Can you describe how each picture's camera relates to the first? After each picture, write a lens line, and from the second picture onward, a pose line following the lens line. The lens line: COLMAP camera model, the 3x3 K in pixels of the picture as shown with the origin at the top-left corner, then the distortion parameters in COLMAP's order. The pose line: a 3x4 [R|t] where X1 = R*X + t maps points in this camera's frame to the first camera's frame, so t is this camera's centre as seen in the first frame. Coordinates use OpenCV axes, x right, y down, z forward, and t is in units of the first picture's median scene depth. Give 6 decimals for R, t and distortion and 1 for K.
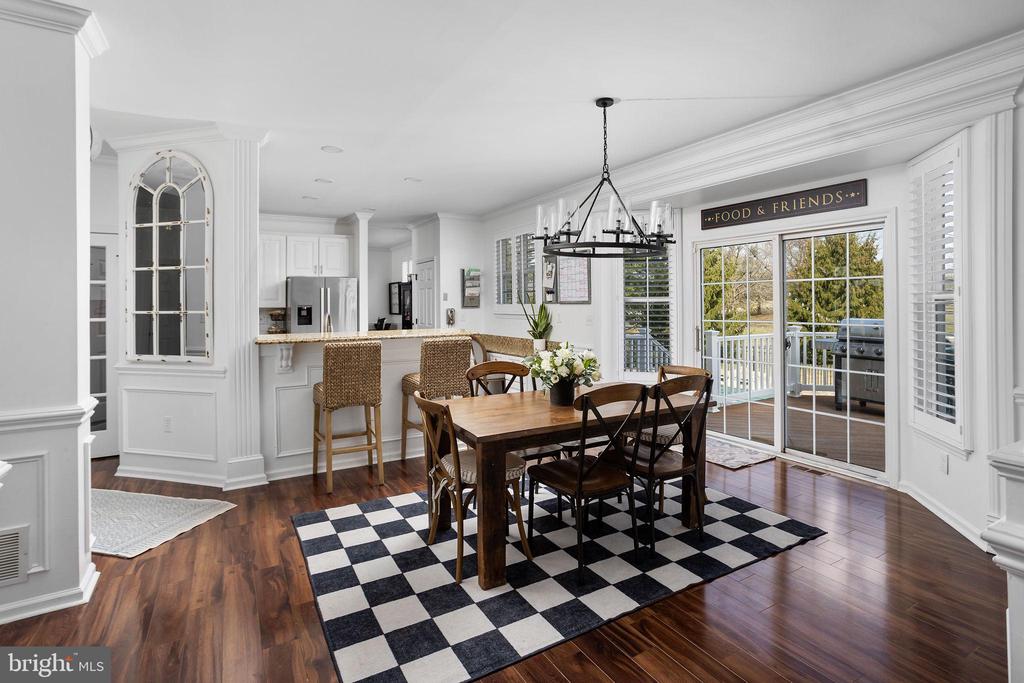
lens RADIAL K [[476.3, 0, 512.1], [0, 476.3, 302.3], [0, 0, 1]] dist [-0.028116, -0.000019]
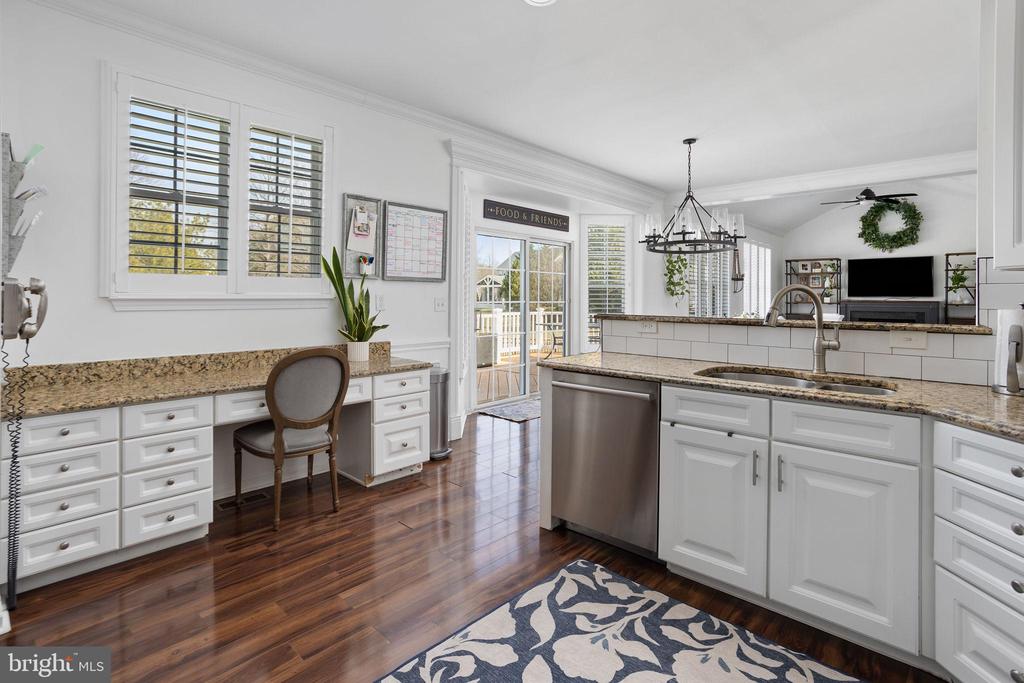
lens RADIAL K [[501.1, 0, 510.7], [0, 501.1, 301.8], [0, 0, 1]] dist [-0.001045, 0.000336]
pose [[-0.285264, -0.003356, 0.958443, -0.583331], [-0.001065, 0.999994, 0.003185, 0.029379], [-0.958449, -0.000112, -0.285265, 1.029440]]
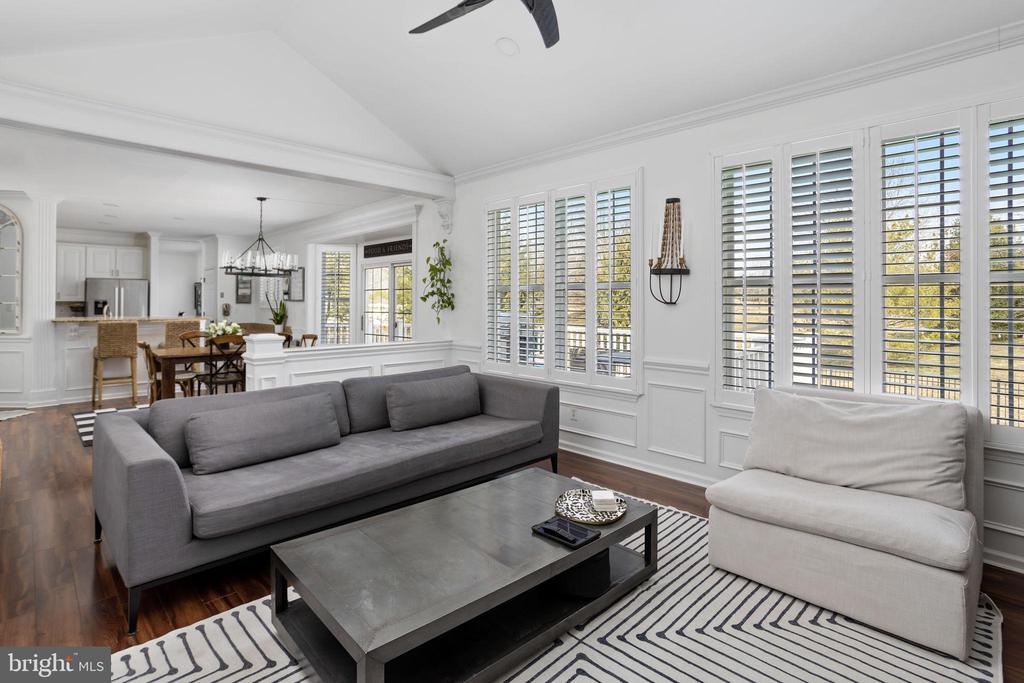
lens RADIAL K [[501.1, 0, 510.7], [0, 501.1, 301.8], [0, 0, 1]] dist [-0.001045, 0.000336]
pose [[0.975834, 0.012384, 0.218162, 0.438418], [-0.012623, 0.999920, -0.000296, -0.003302], [-0.218149, -0.002465, 0.975912, -0.727700]]
